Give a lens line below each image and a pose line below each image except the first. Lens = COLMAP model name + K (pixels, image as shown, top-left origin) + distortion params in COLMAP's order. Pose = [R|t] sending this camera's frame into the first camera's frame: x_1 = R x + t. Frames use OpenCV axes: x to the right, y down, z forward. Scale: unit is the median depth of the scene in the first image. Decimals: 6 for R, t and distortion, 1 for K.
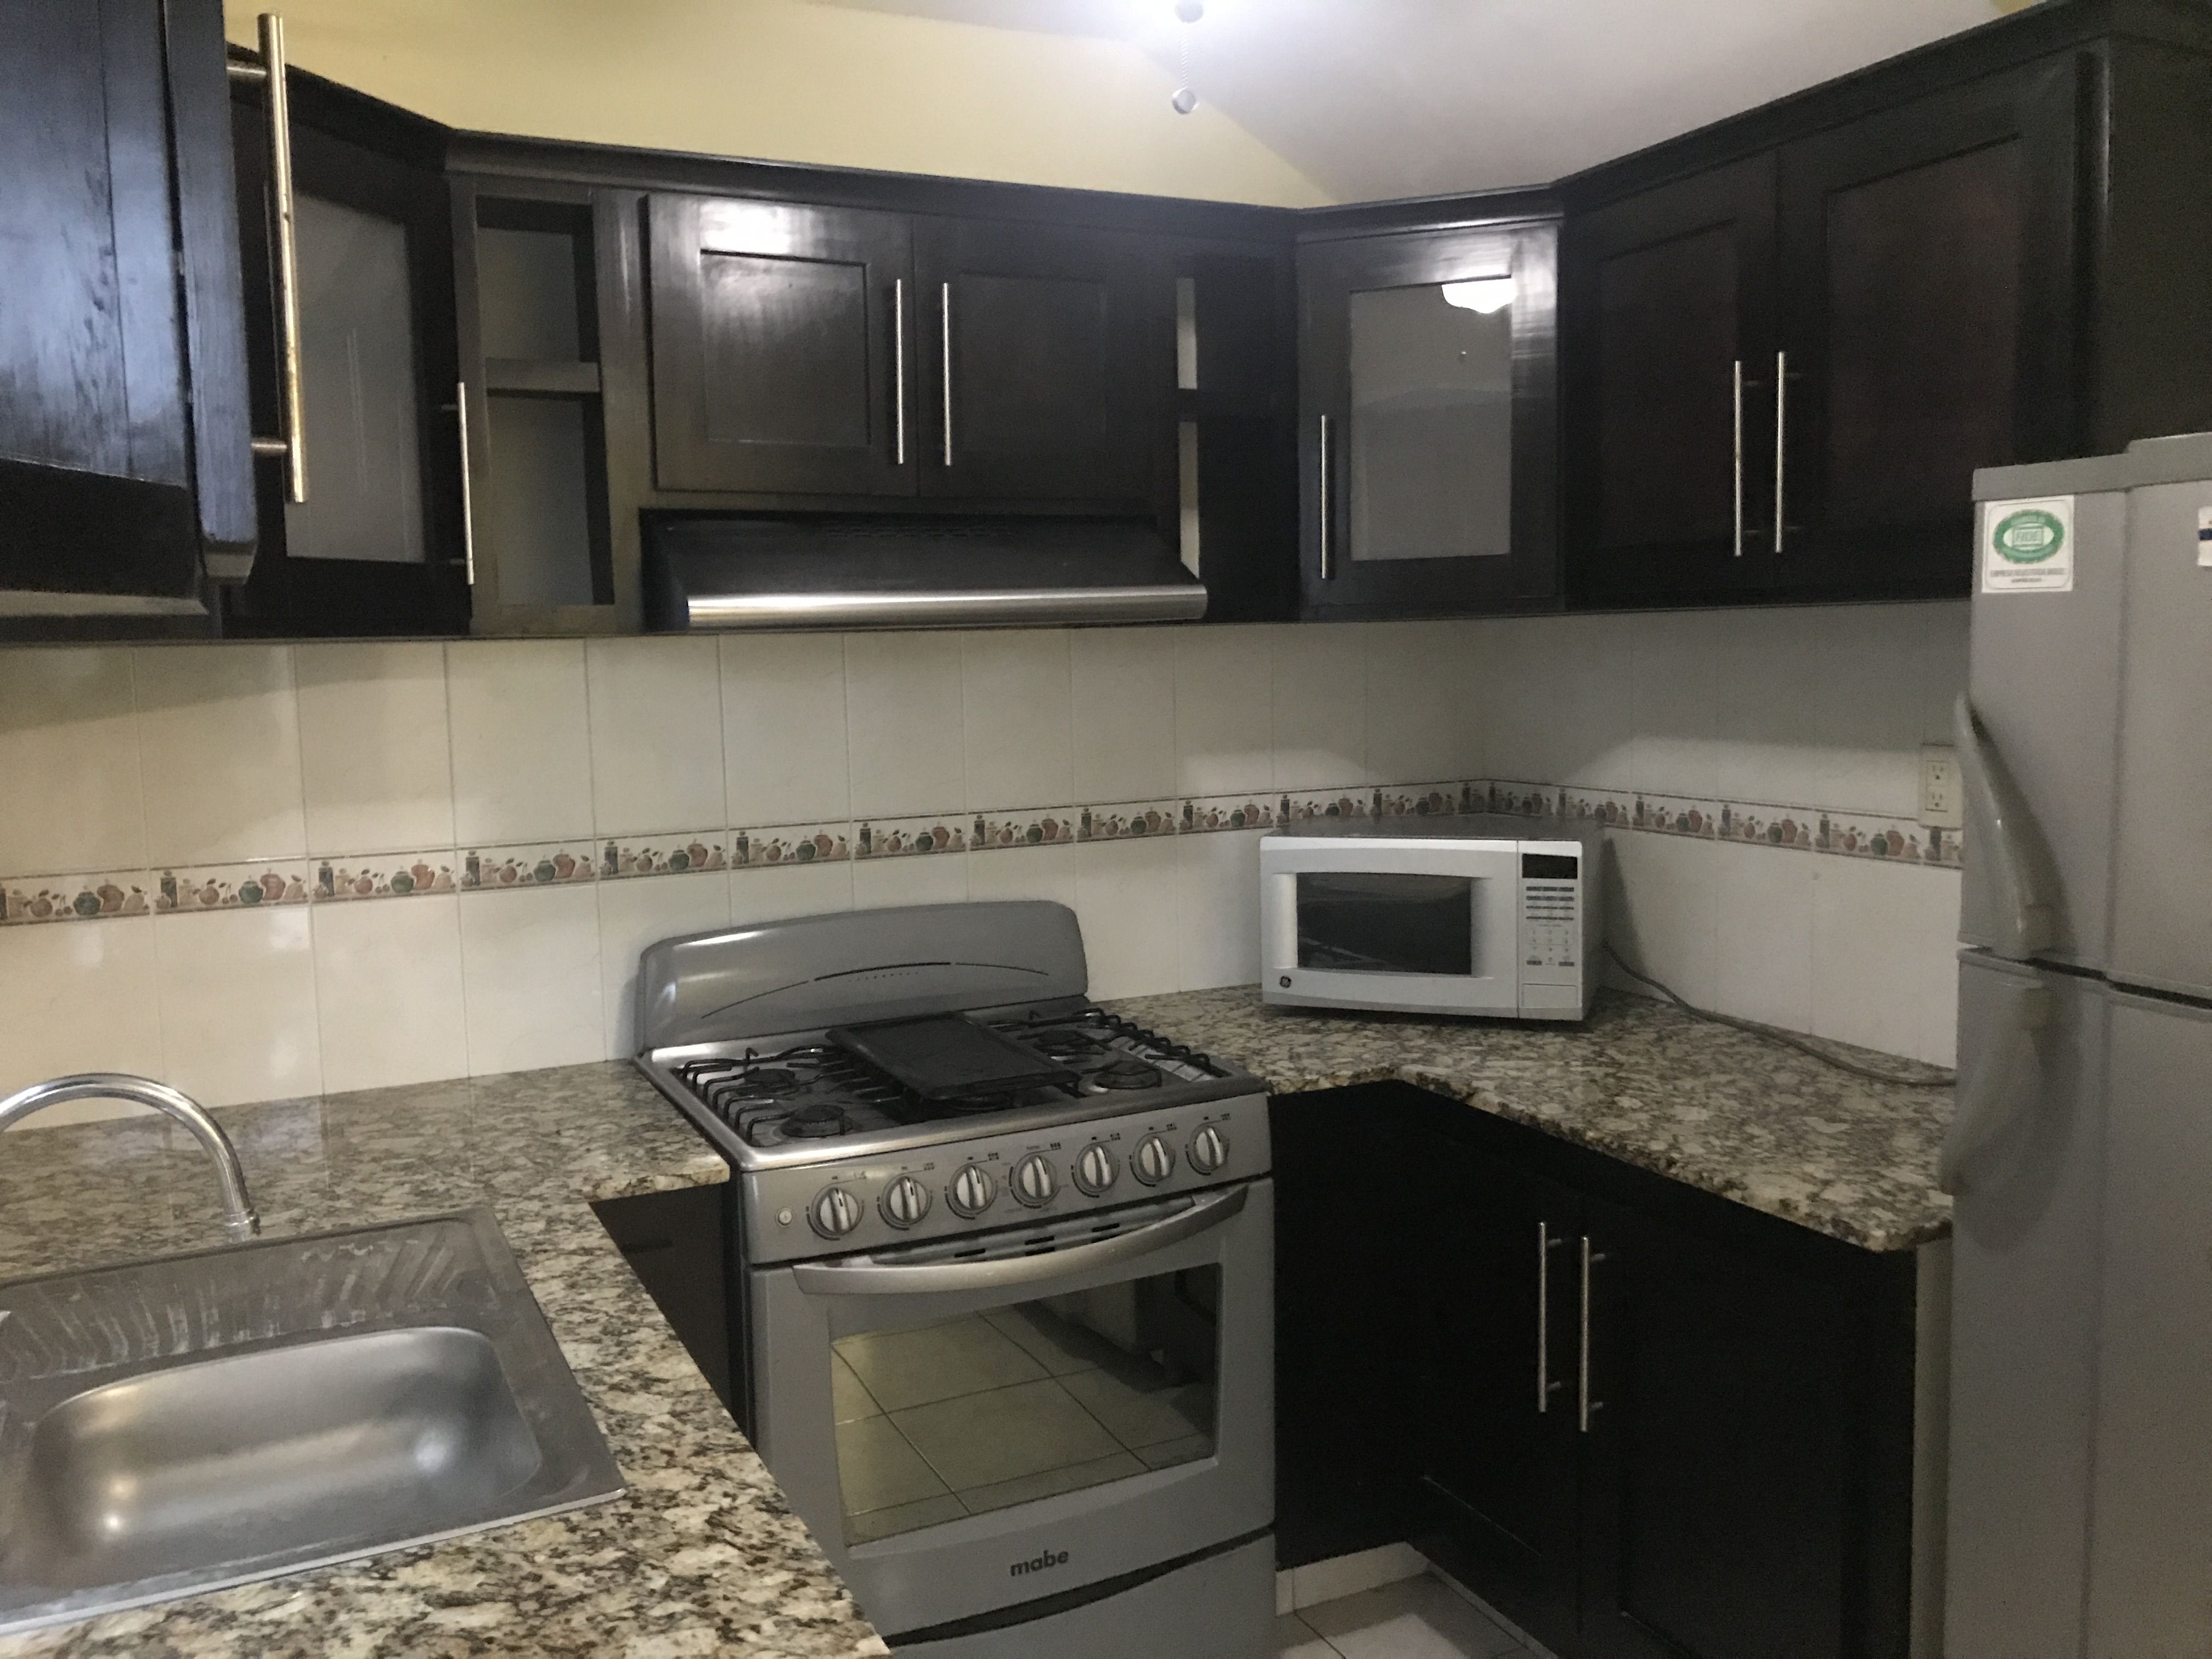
lens RADIAL K [[1813.2, 0, 1104.3], [0, 1813.2, 836.6], [0, 0, 1]] dist [0.021074, -0.012206]
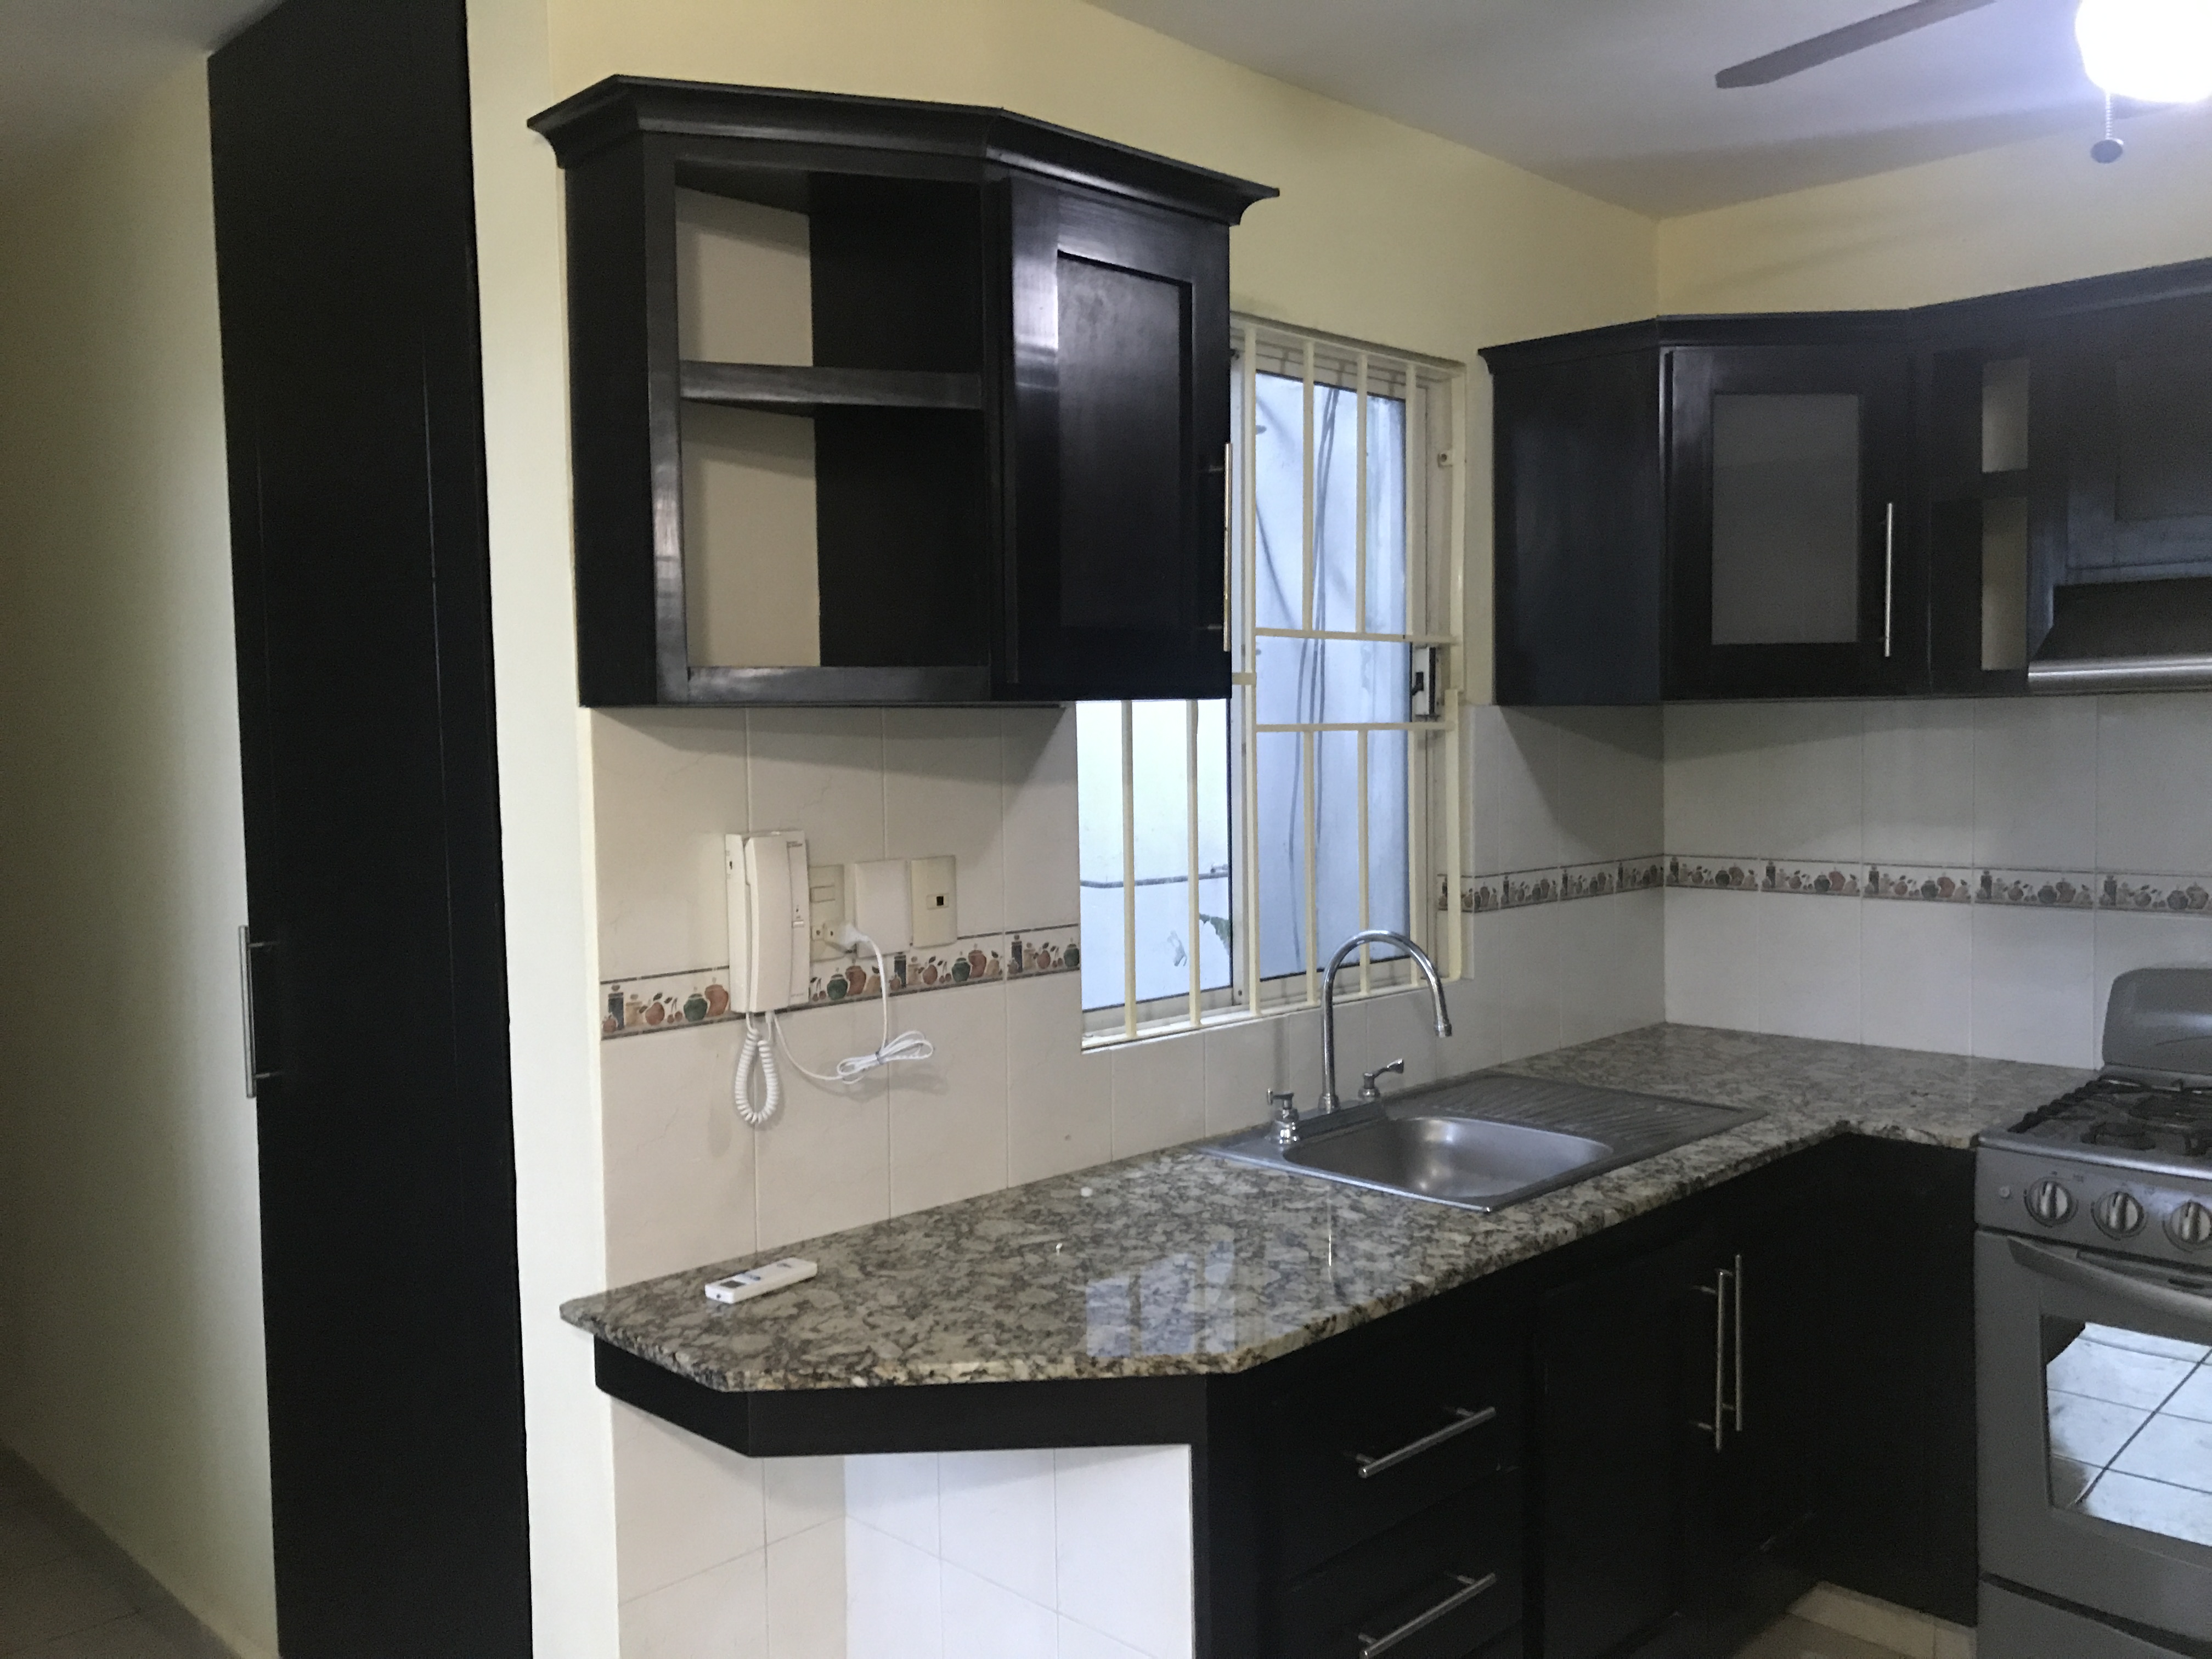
lens RADIAL K [[1813.2, 0, 1095.4], [0, 1813.2, 825.8], [0, 0, 1]] dist [0.021074, -0.012206]
pose [[0.322585, 0.068770, -0.944039, 0.709848], [-0.090261, 0.995047, 0.041642, -0.022032], [0.942227, 0.071777, 0.327194, 0.039392]]
